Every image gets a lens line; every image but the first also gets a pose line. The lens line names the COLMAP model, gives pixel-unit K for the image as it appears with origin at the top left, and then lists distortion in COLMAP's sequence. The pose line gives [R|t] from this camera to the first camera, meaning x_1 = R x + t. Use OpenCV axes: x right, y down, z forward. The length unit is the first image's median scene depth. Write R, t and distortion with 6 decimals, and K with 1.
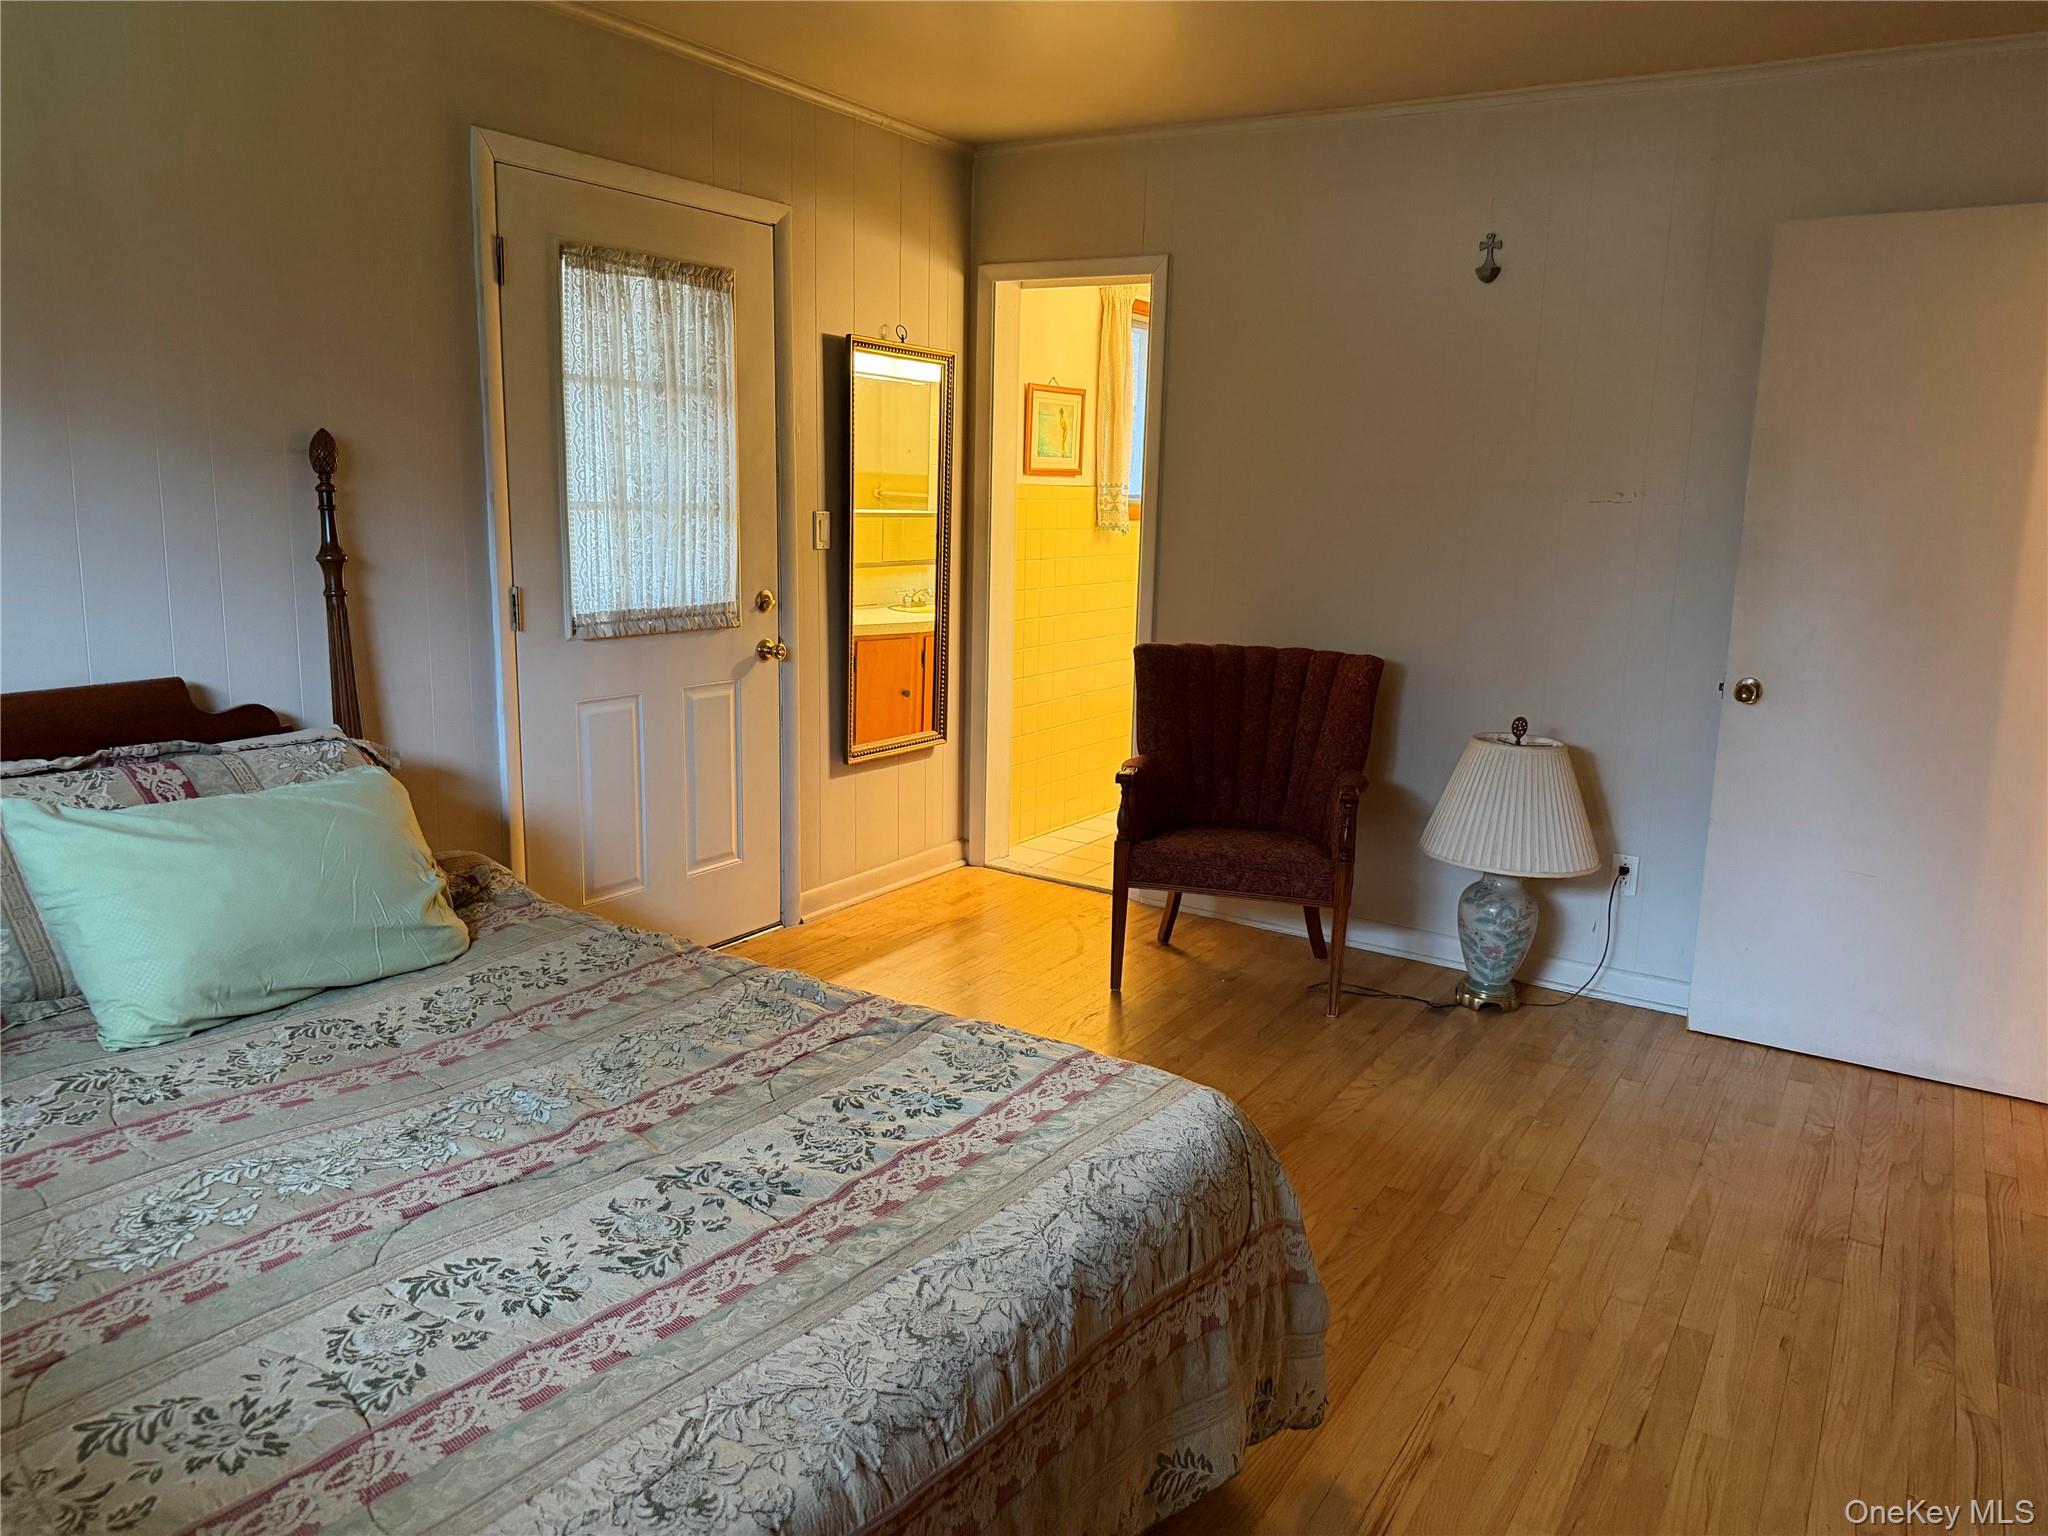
lens RADIAL K [[1430.8, 0, 1036.9], [0, 1430.8, 755.2], [0, 0, 1]] dist [0.060639, -0.078349]
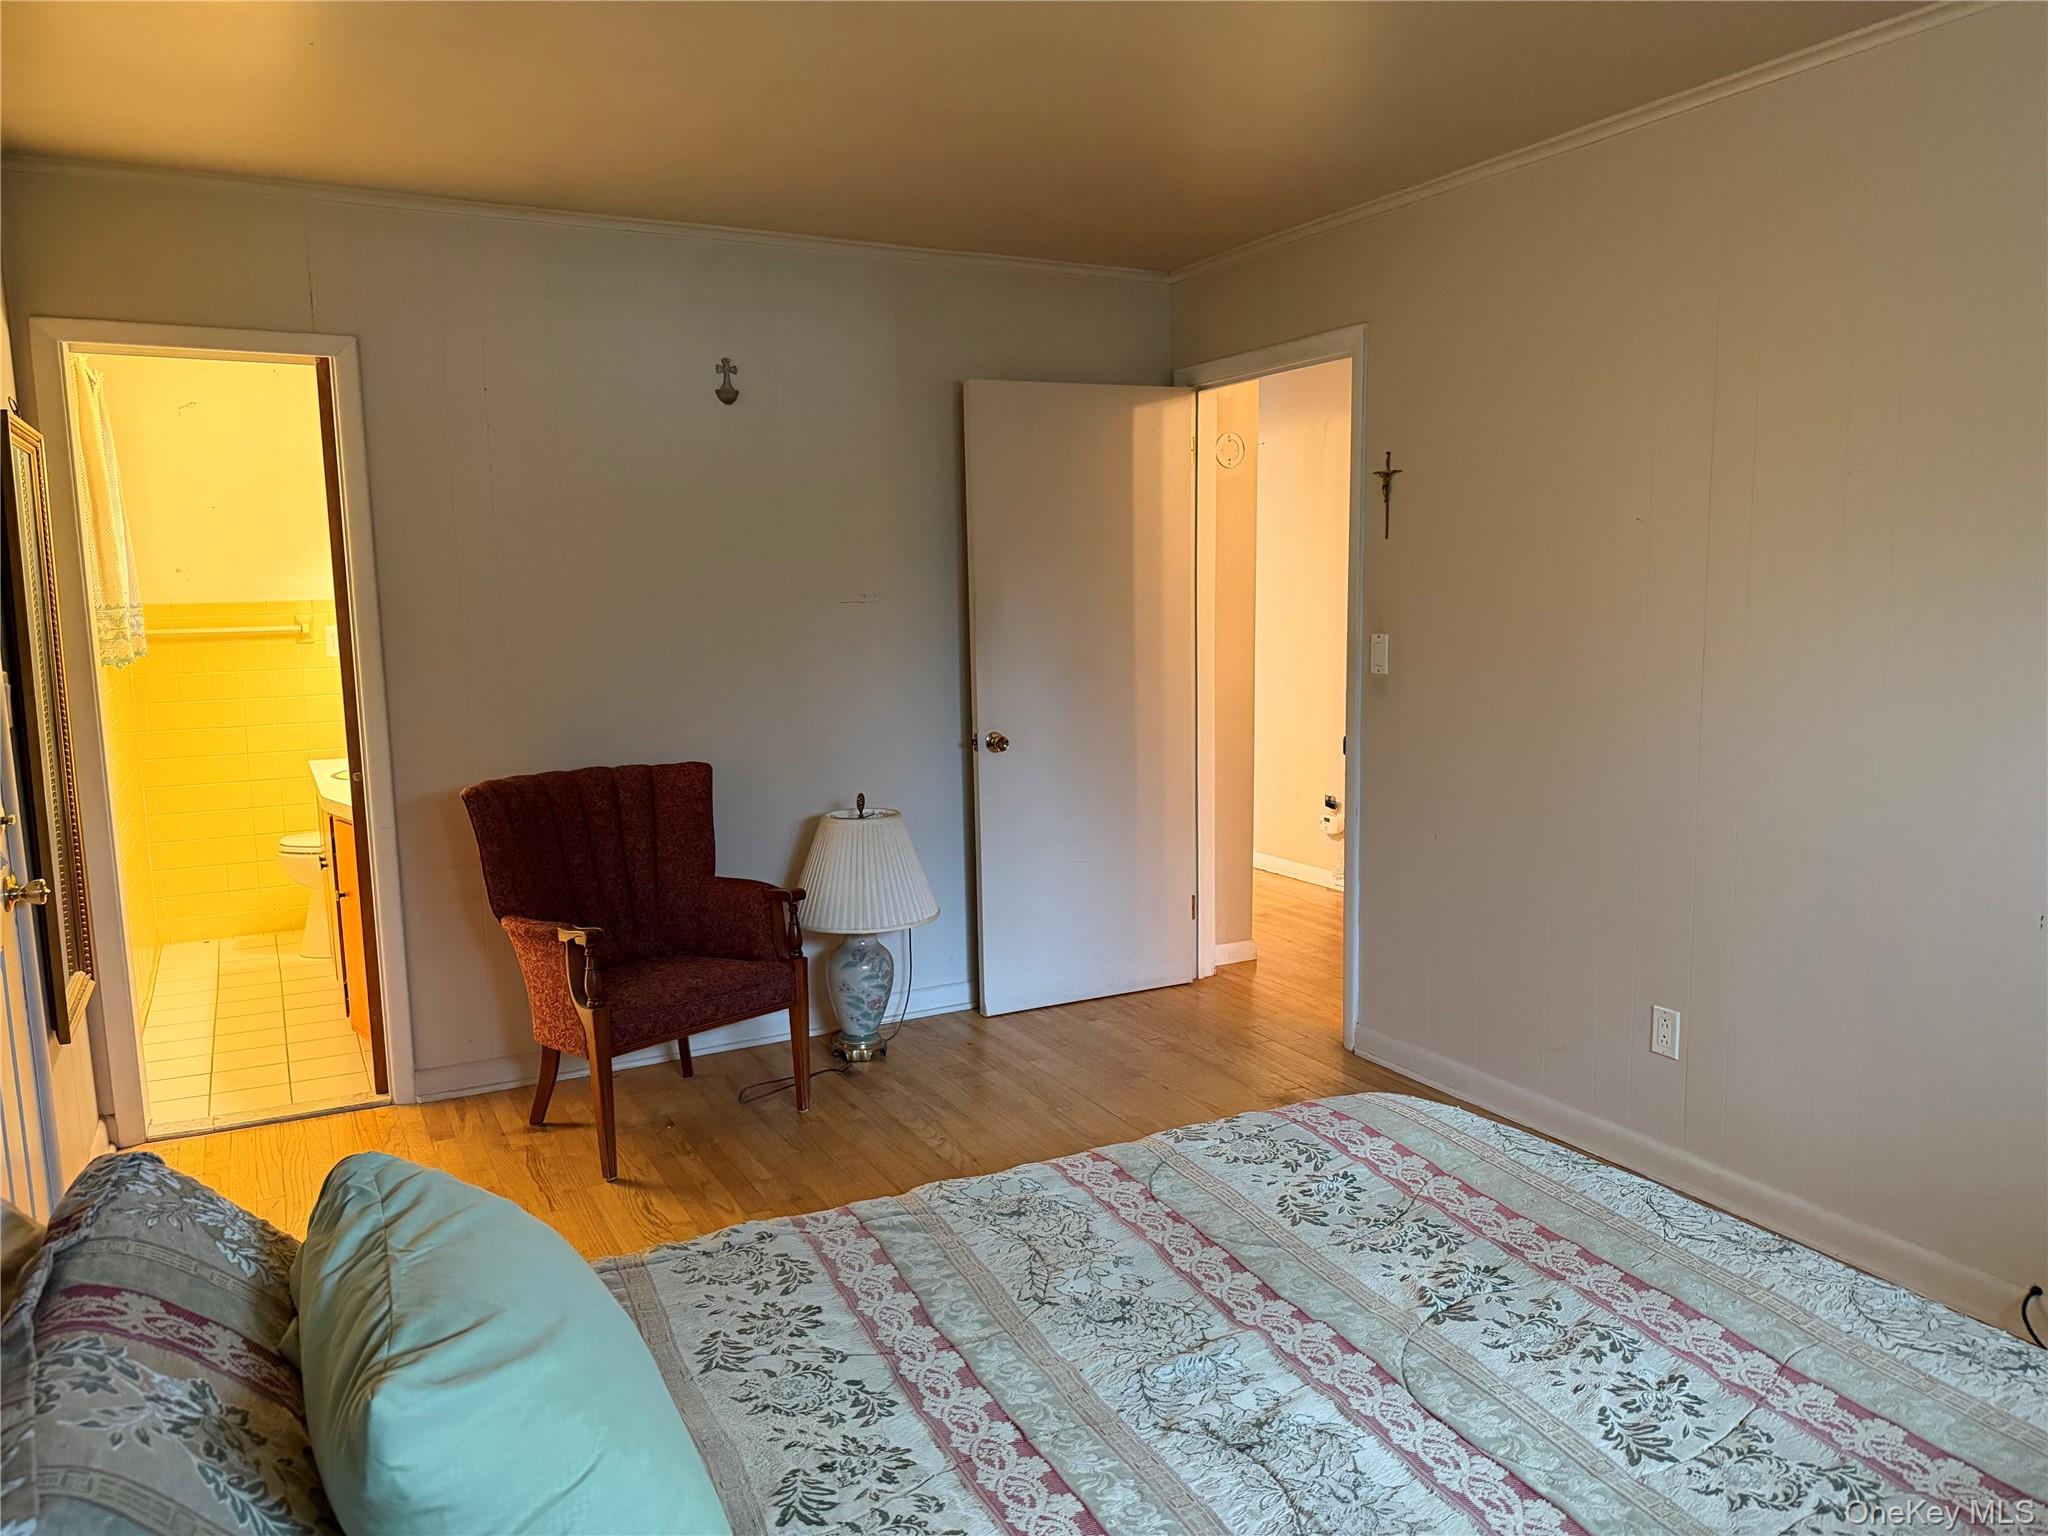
lens RADIAL K [[1430.8, 0, 1026.0], [0, 1430.8, 768.9], [0, 0, 1]] dist [0.060639, -0.078349]
pose [[0.500039, -0.154767, 0.852061, -0.574434], [0.191202, 0.979351, 0.065680, -0.097601], [-0.844632, 0.130073, 0.519305, 0.319800]]
